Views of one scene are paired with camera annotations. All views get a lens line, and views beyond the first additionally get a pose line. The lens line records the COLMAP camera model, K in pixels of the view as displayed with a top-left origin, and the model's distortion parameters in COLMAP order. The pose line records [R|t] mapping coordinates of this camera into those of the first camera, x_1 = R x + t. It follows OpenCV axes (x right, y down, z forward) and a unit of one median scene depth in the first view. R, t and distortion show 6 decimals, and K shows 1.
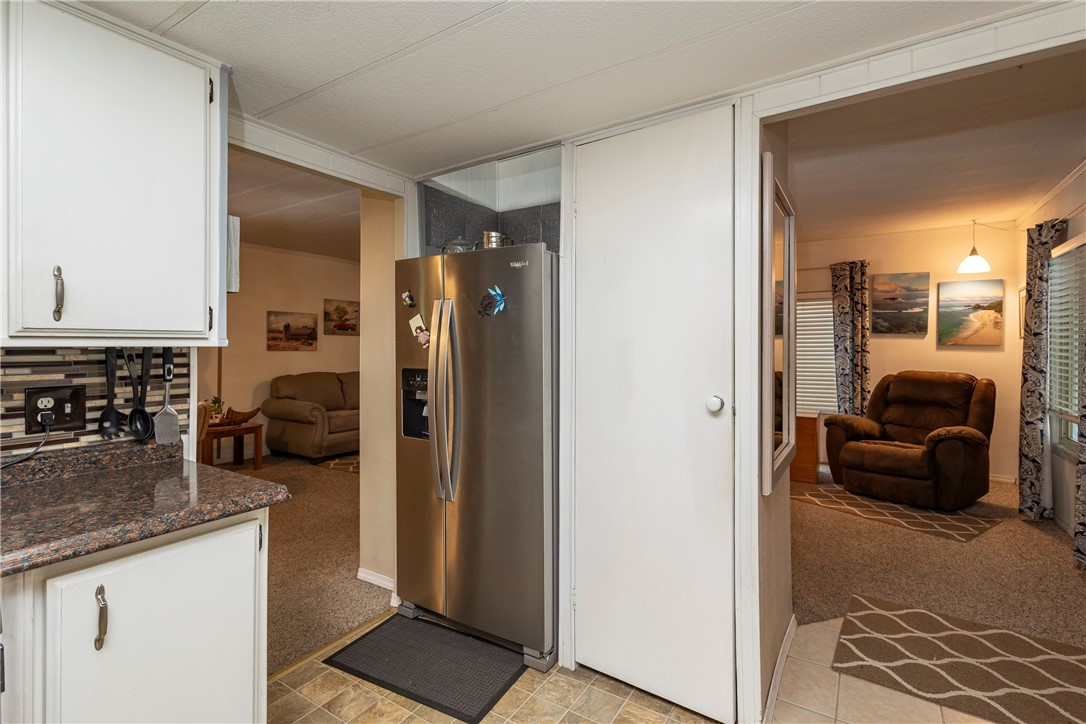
lens RADIAL K [[521.2, 0, 541.4], [0, 521.2, 348.8], [0, 0, 1]] dist [0.012519, -0.003862]
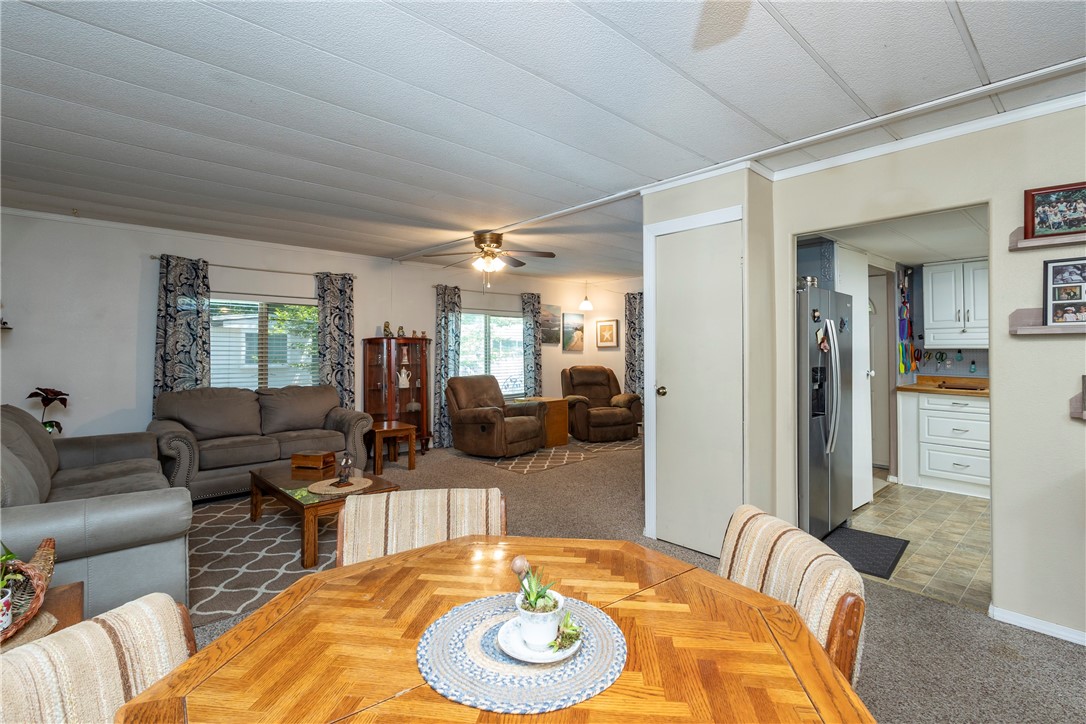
lens RADIAL K [[521.2, 0, 527.6], [0, 521.2, 346.3], [0, 0, 1]] dist [0.012519, -0.003862]
pose [[0.289546, 0.006117, 0.957145, -0.804971], [0.003741, 0.999965, -0.007523, -0.007762], [-0.957157, 0.005759, 0.289513, 0.592887]]
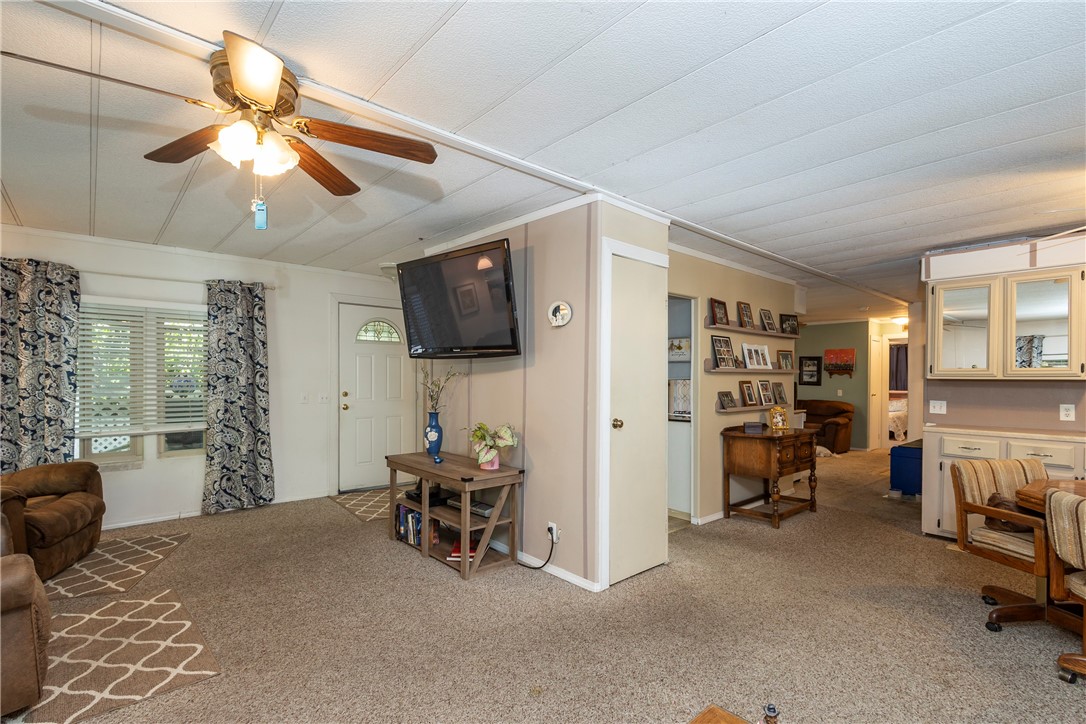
lens RADIAL K [[521.2, 0, 527.7], [0, 521.2, 378.3], [0, 0, 1]] dist [0.012519, -0.003862]
pose [[-0.955178, -0.006823, 0.295953, -0.238763], [-0.006866, 0.999976, 0.000895, -0.007160], [-0.295952, -0.001177, -0.955202, 1.201948]]
